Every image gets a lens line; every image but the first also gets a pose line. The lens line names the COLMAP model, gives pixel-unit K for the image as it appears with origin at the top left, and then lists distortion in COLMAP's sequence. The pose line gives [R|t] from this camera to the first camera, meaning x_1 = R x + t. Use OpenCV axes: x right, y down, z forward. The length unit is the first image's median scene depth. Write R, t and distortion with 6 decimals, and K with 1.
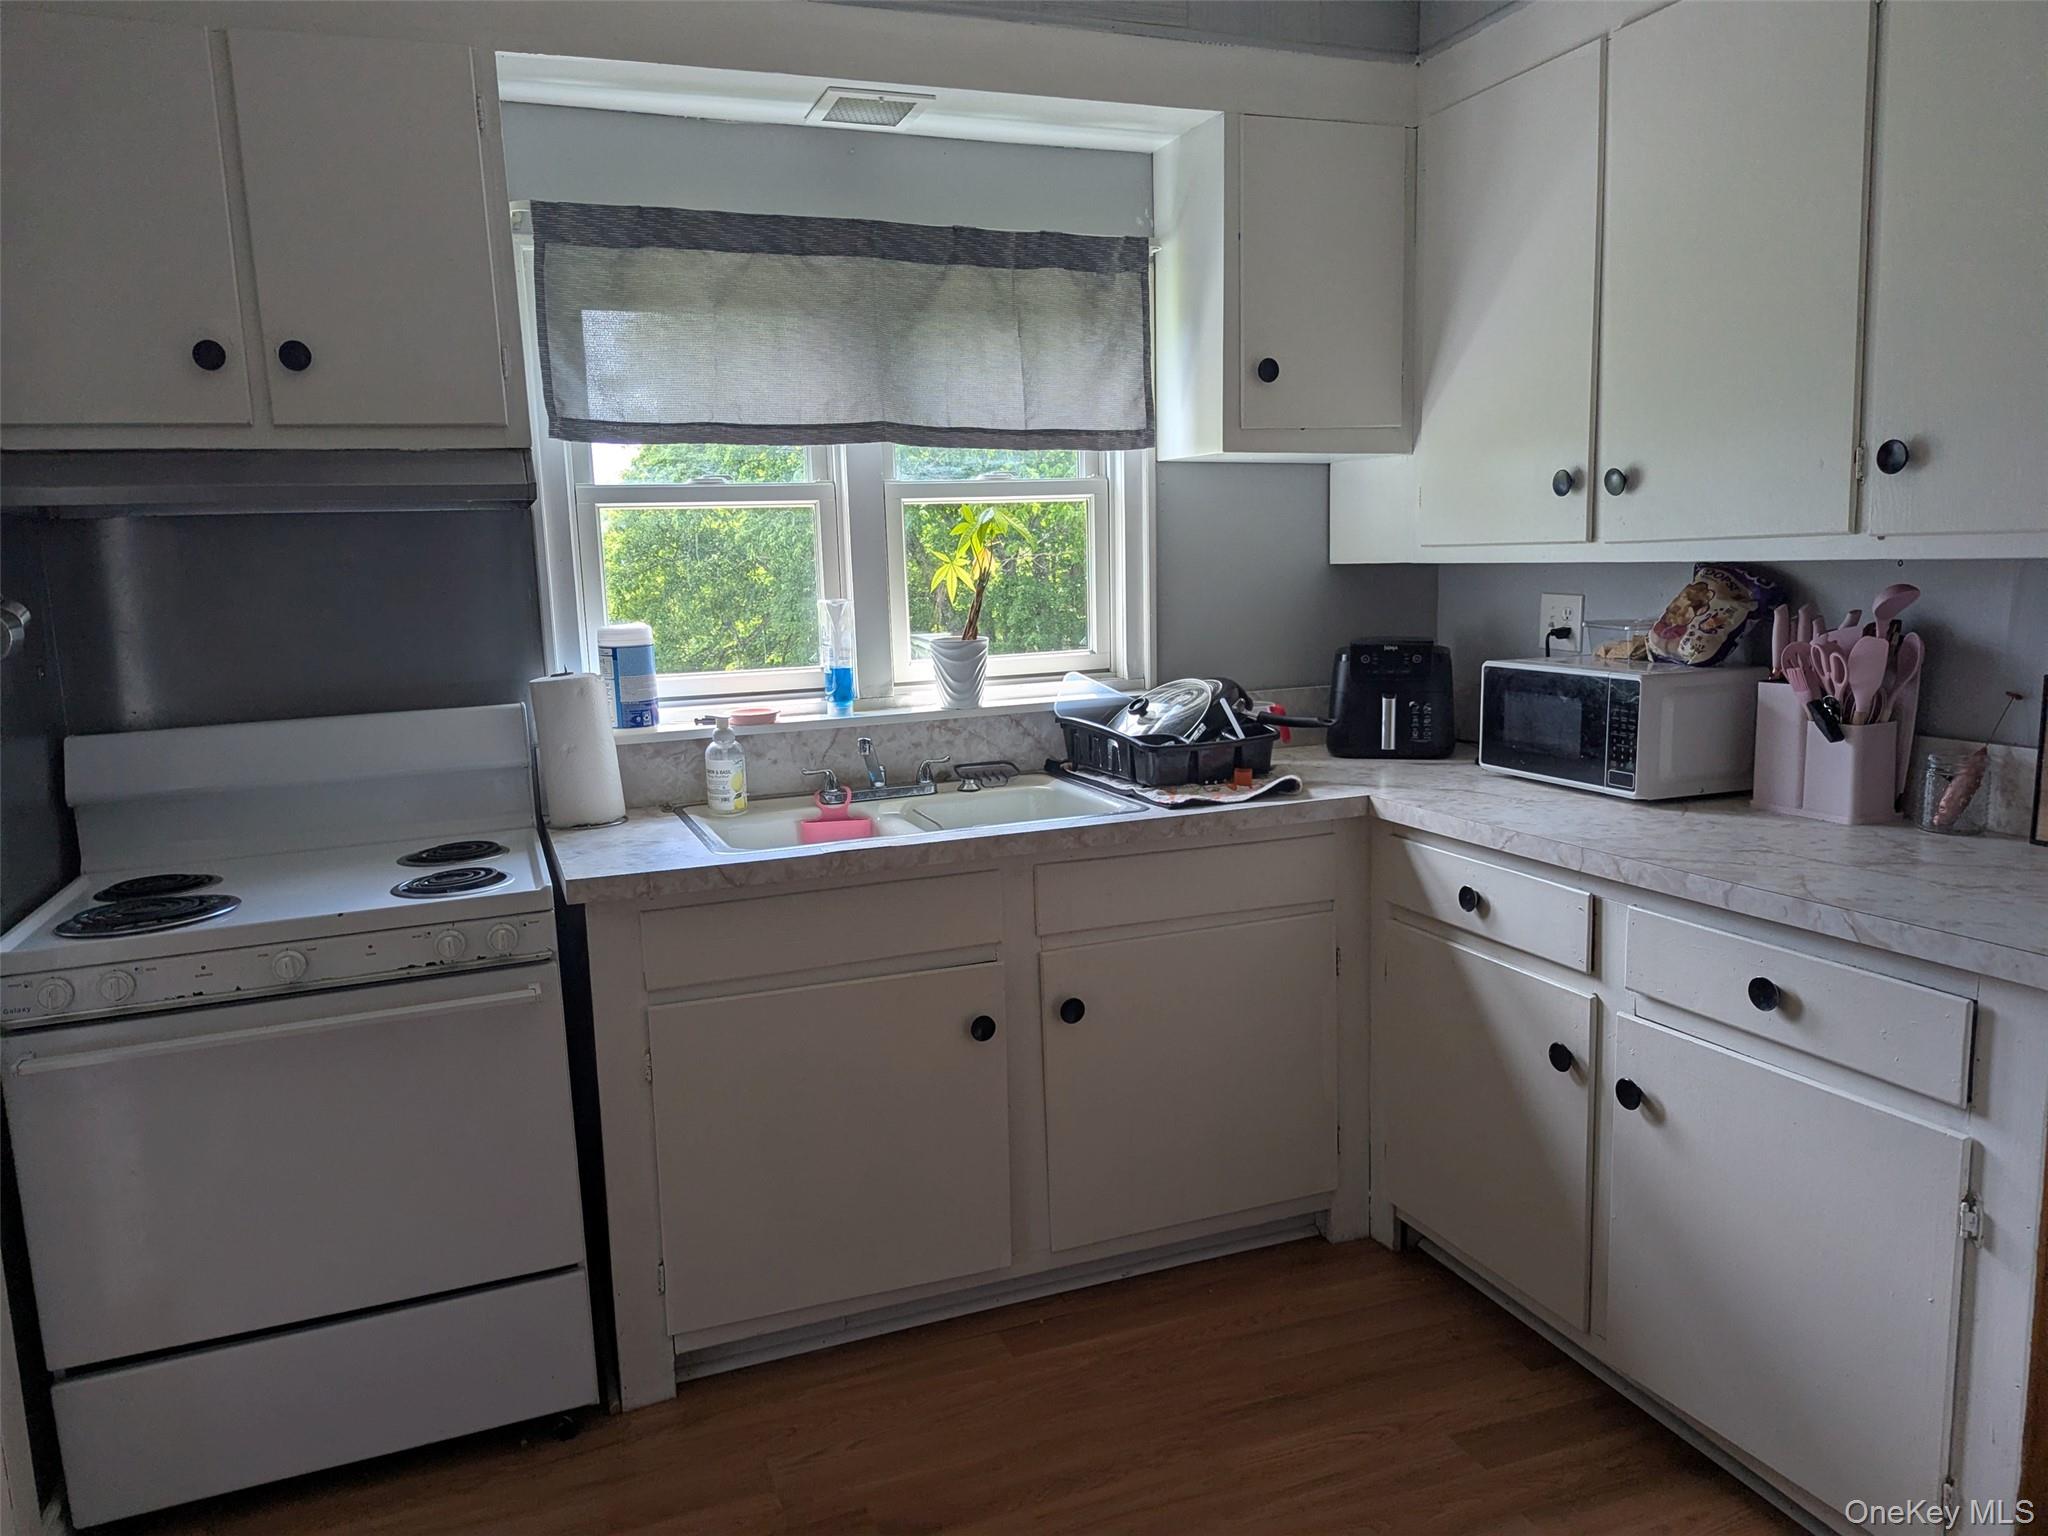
lens RADIAL K [[1442.1, 0, 1027.1], [0, 1442.1, 770.3], [0, 0, 1]] dist [0.038906, -0.016845]
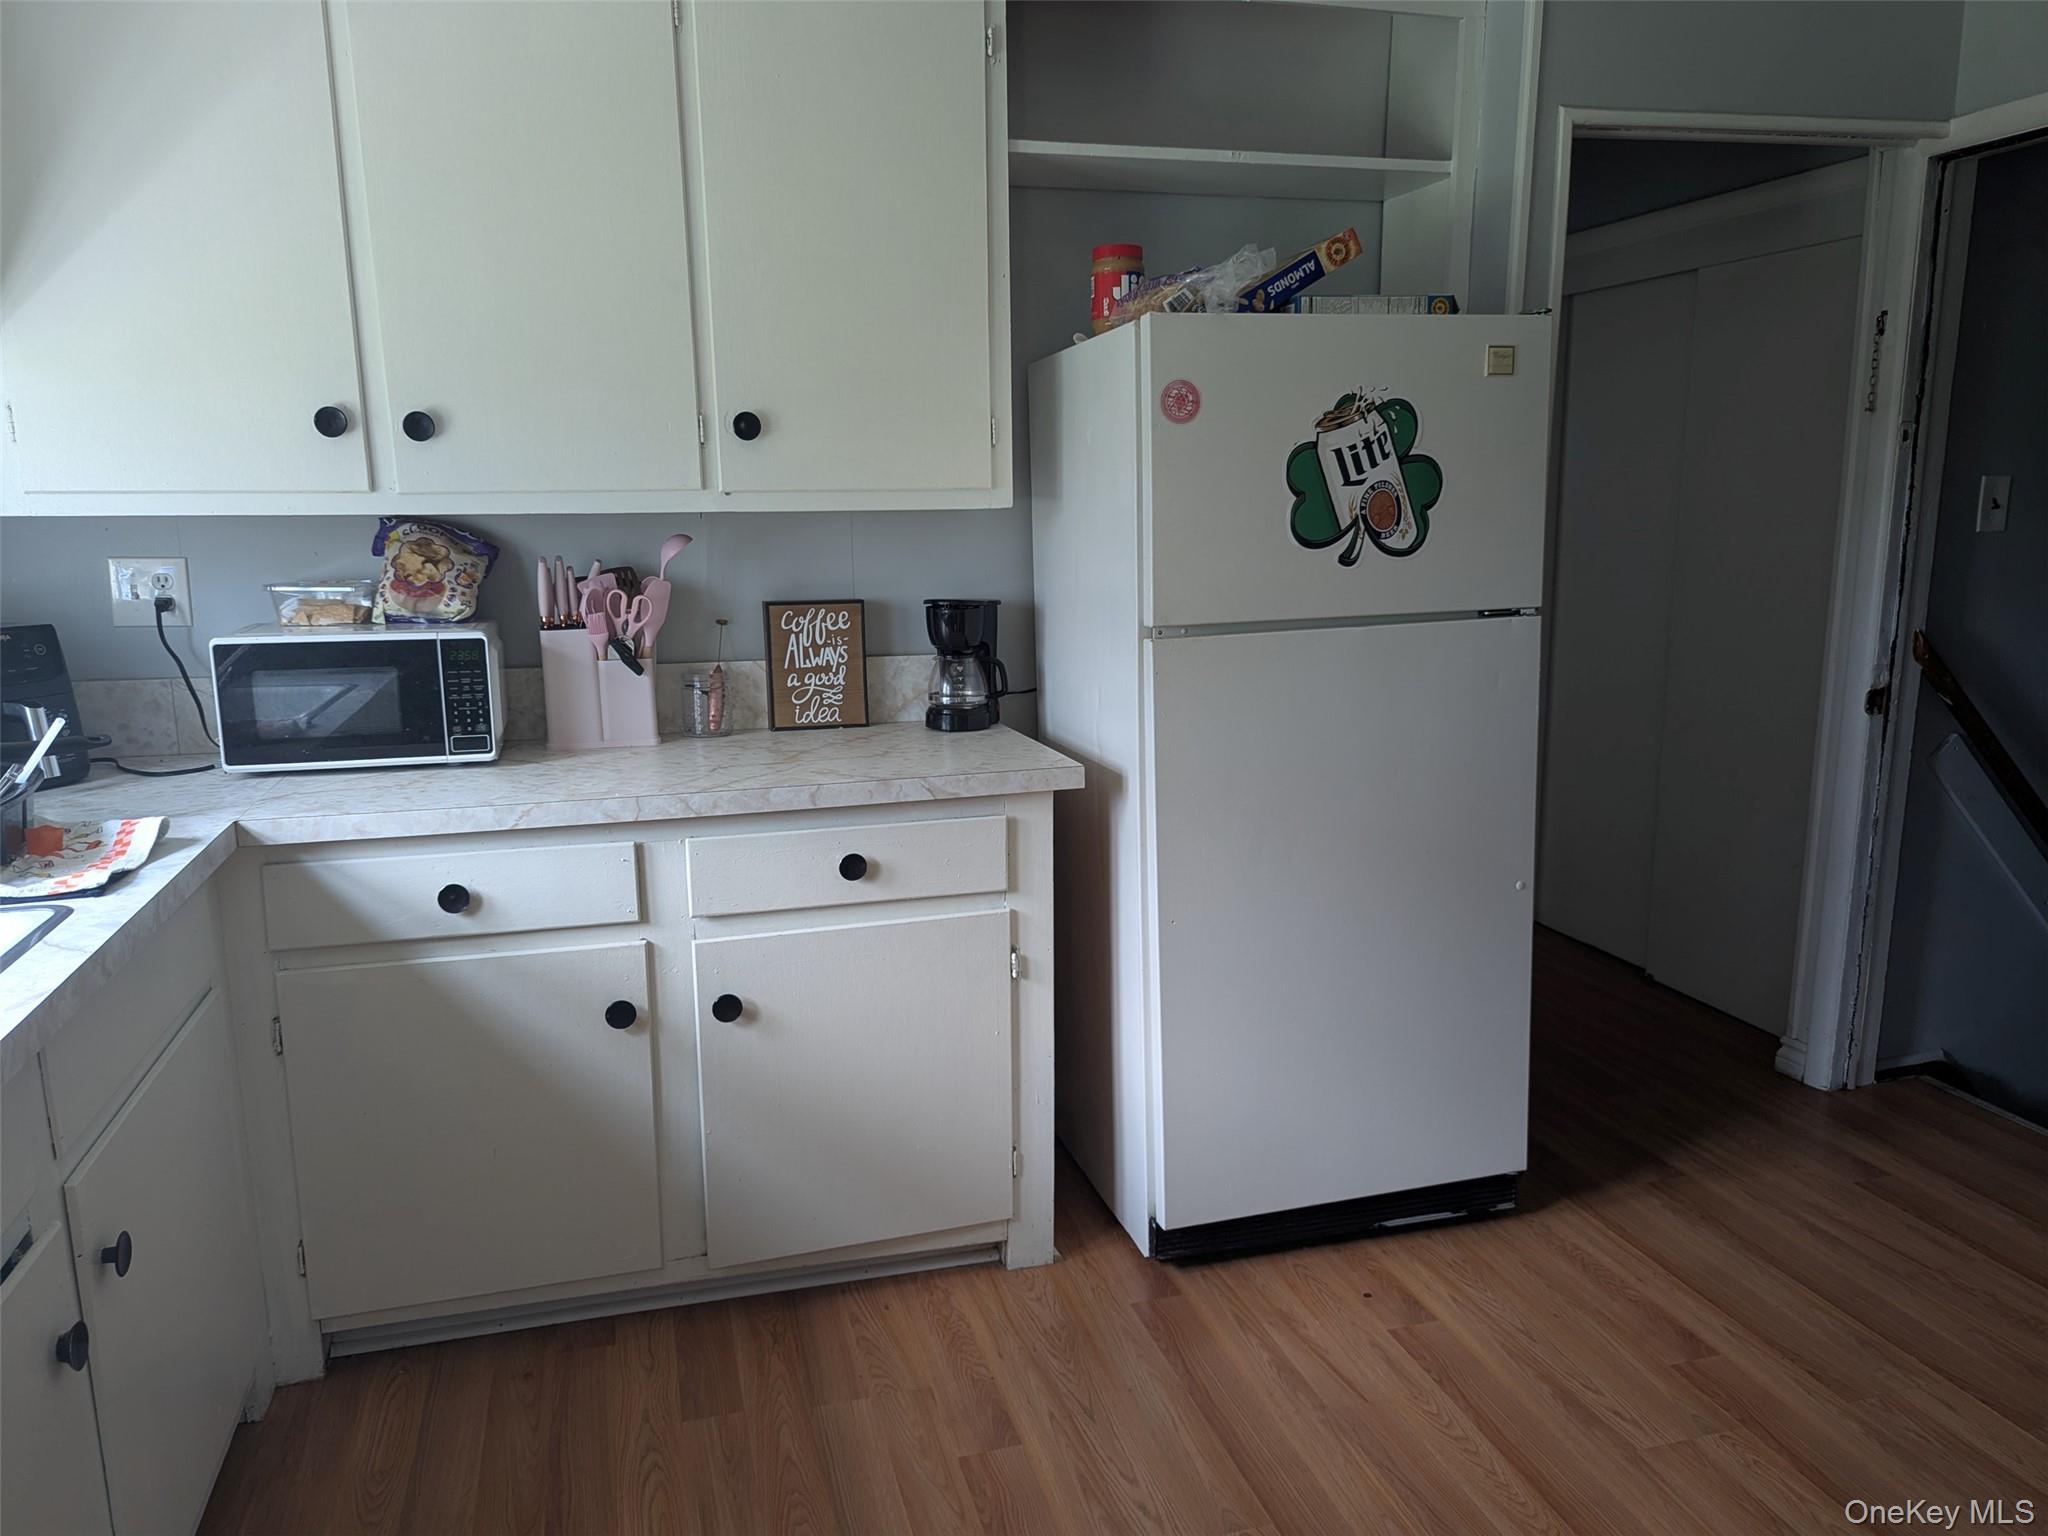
lens RADIAL K [[1442.1, 0, 1020.2], [0, 1442.1, 770.7], [0, 0, 1]] dist [0.038906, -0.016845]
pose [[0.099248, -0.162638, 0.981682, -0.534383], [0.151916, 0.977464, 0.146580, -0.066408], [-0.983398, 0.134585, 0.121719, 0.578228]]
